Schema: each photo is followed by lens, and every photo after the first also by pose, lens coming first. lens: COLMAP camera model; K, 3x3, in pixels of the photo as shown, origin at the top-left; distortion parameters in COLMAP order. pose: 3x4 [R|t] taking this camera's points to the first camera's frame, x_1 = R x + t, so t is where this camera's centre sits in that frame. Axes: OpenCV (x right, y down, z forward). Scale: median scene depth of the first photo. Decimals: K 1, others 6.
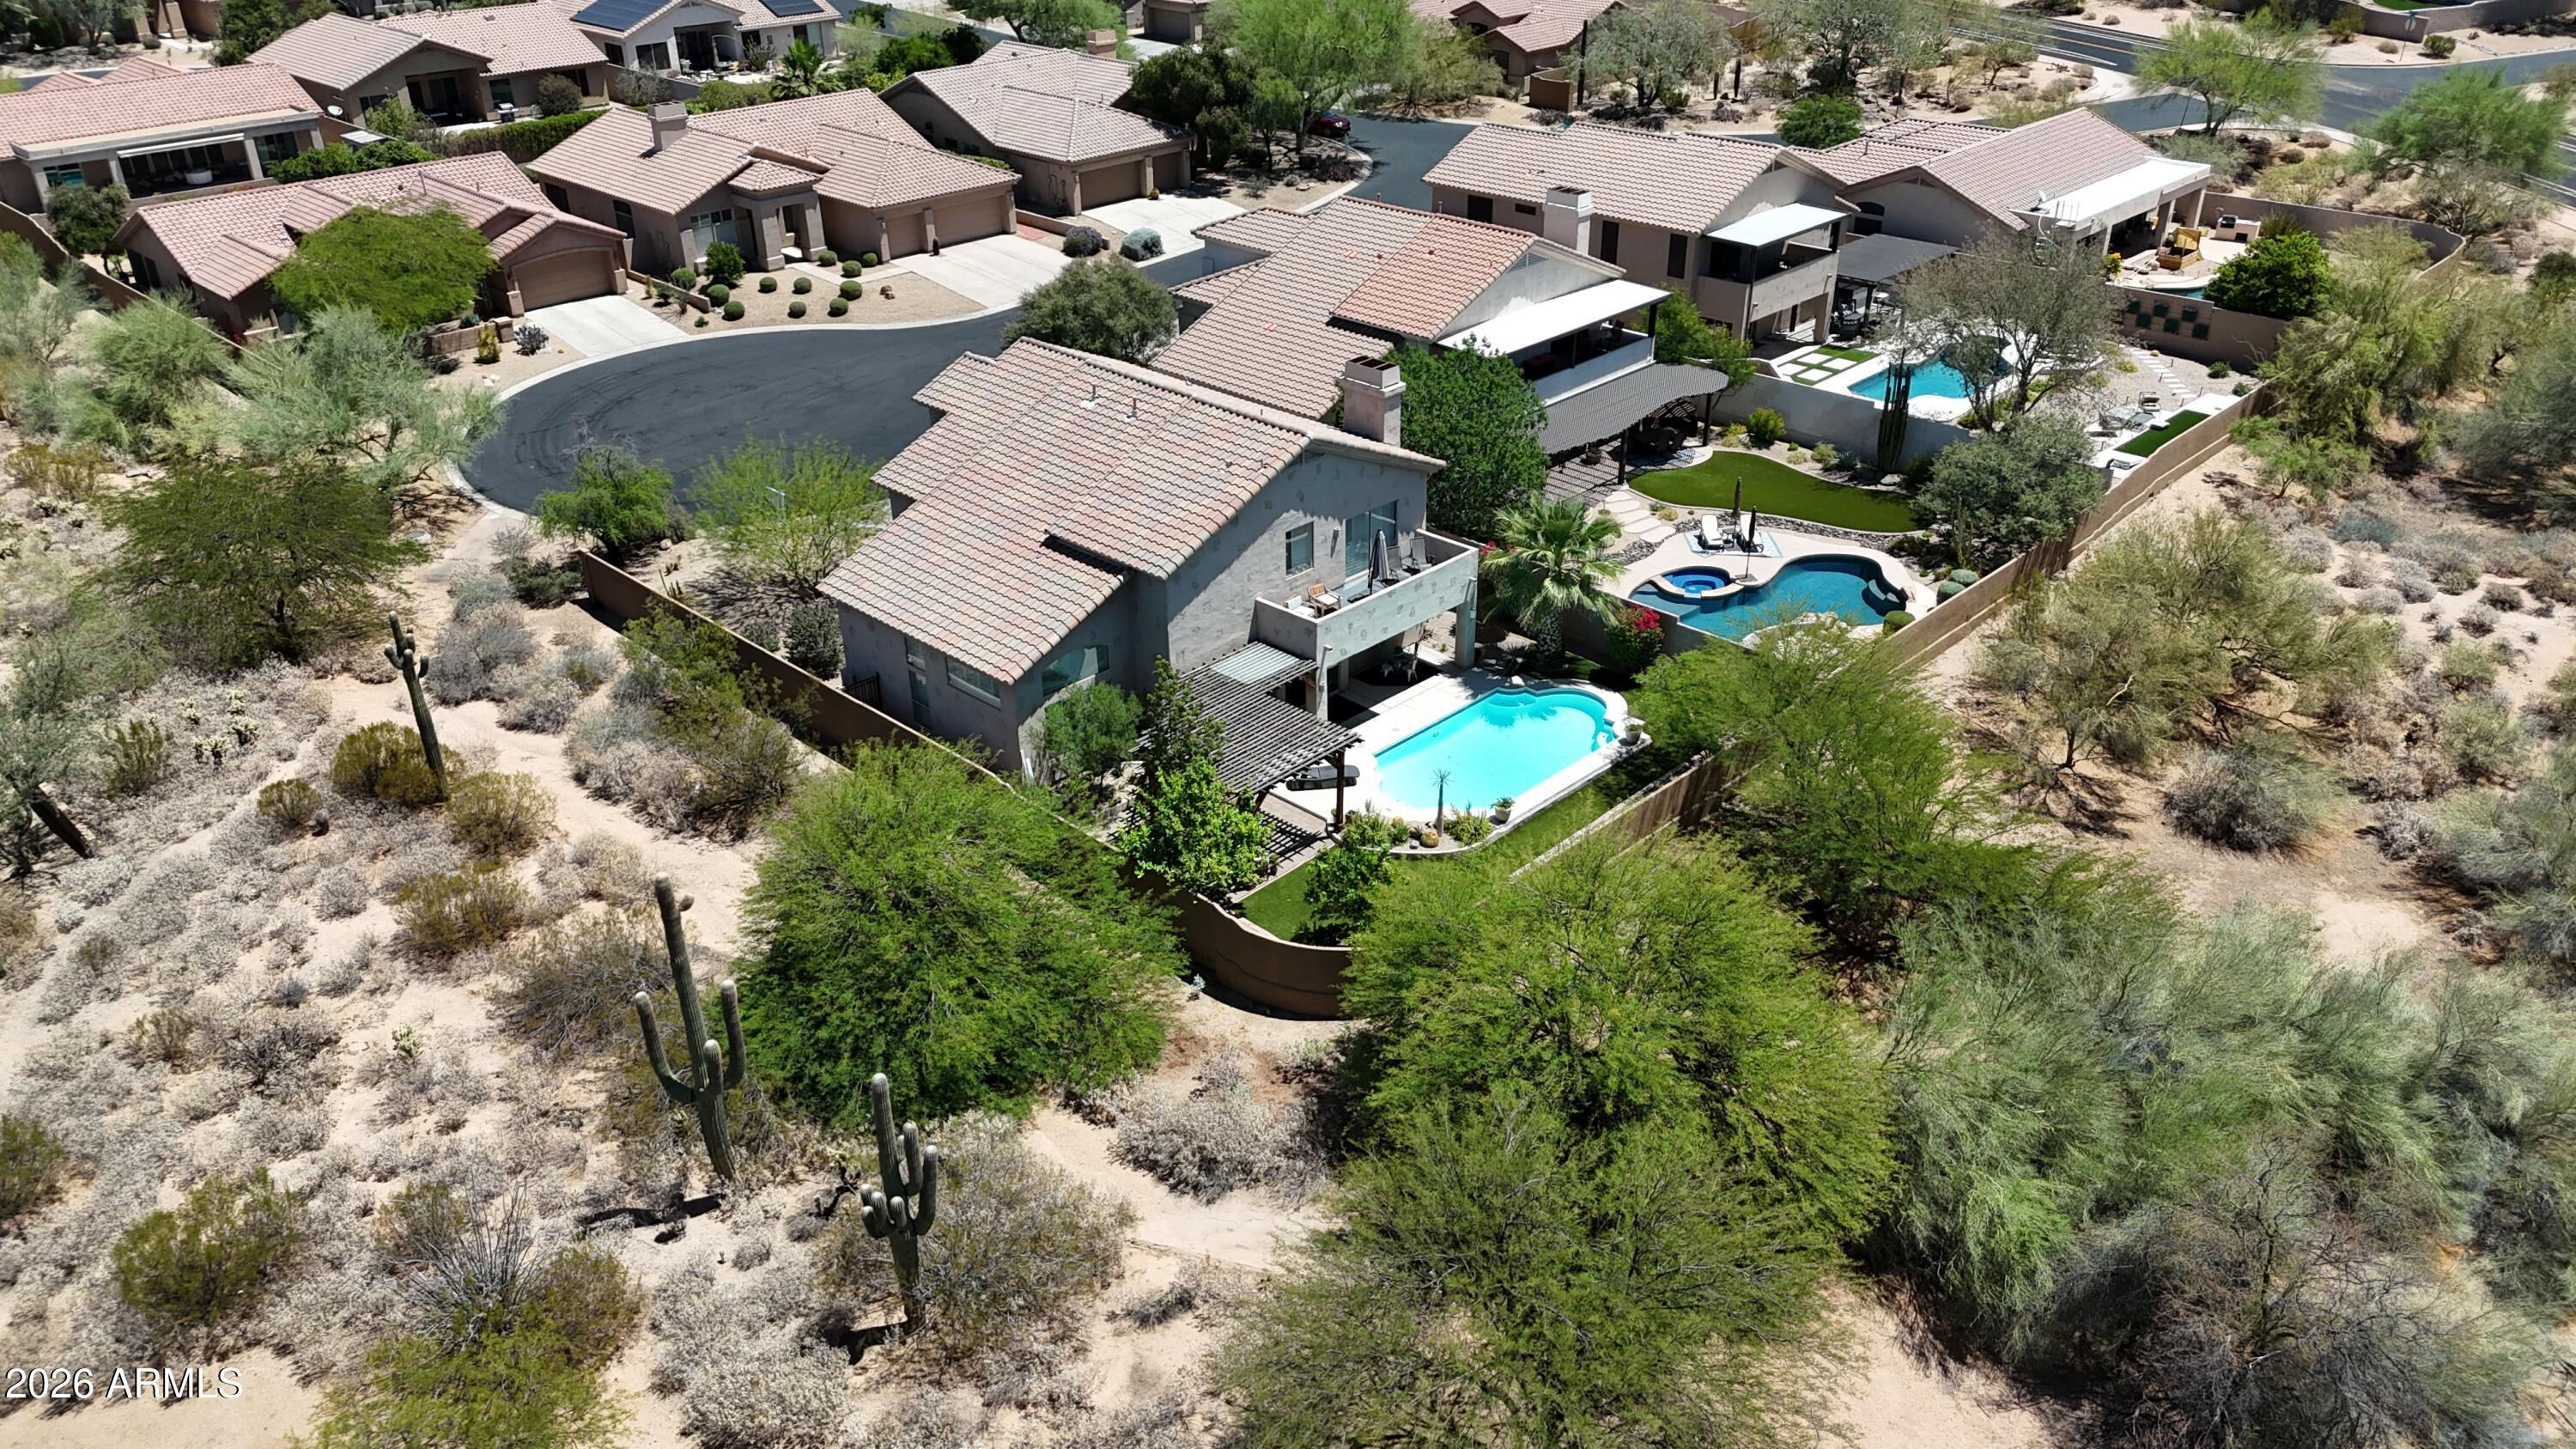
lens RADIAL K [[1852.5, 0, 1288.0], [0, 1852.5, 724.5], [0, 0, 1]] dist [0.059628, -0.071686]
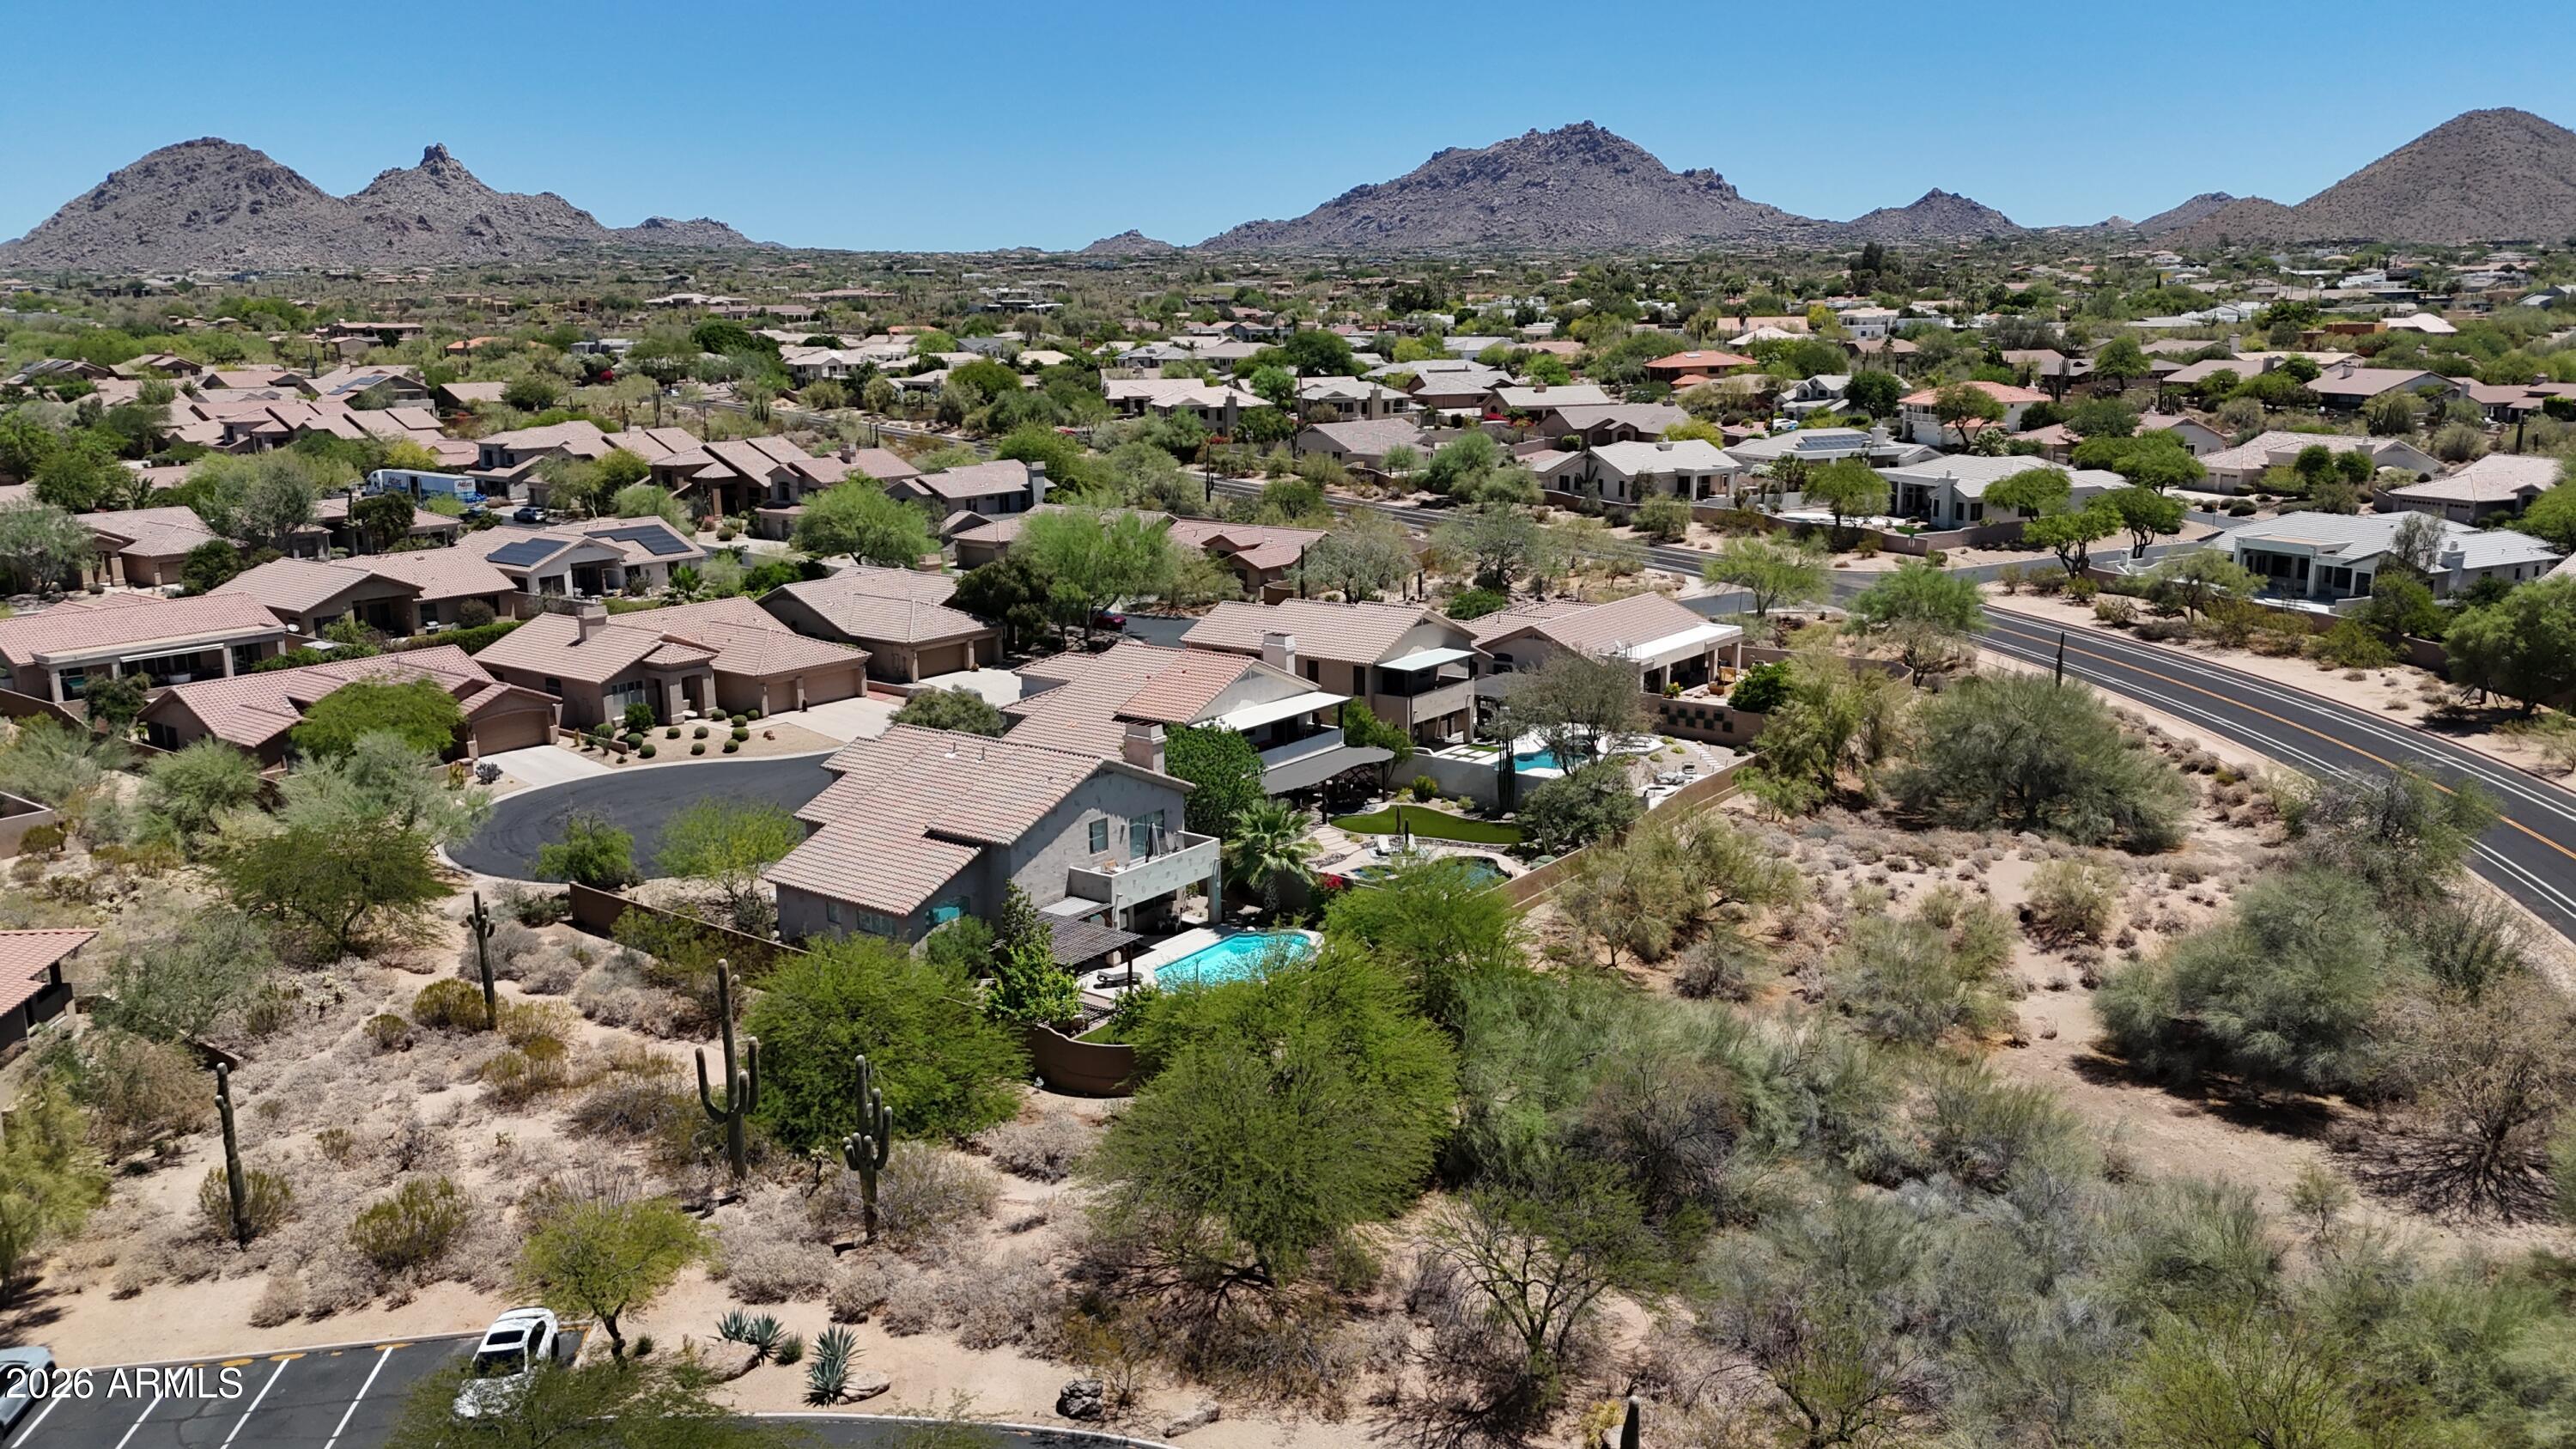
lens RADIAL K [[1833.4, 0, 1288.0], [0, 1833.4, 724.5], [0, 0, 1]] dist [0.062900, -0.140066]
pose [[0.992806, -0.024490, 0.117202, -0.009988], [0.056452, 0.958973, -0.277819, 0.184605], [-0.105590, 0.282437, 0.953457, -0.350818]]
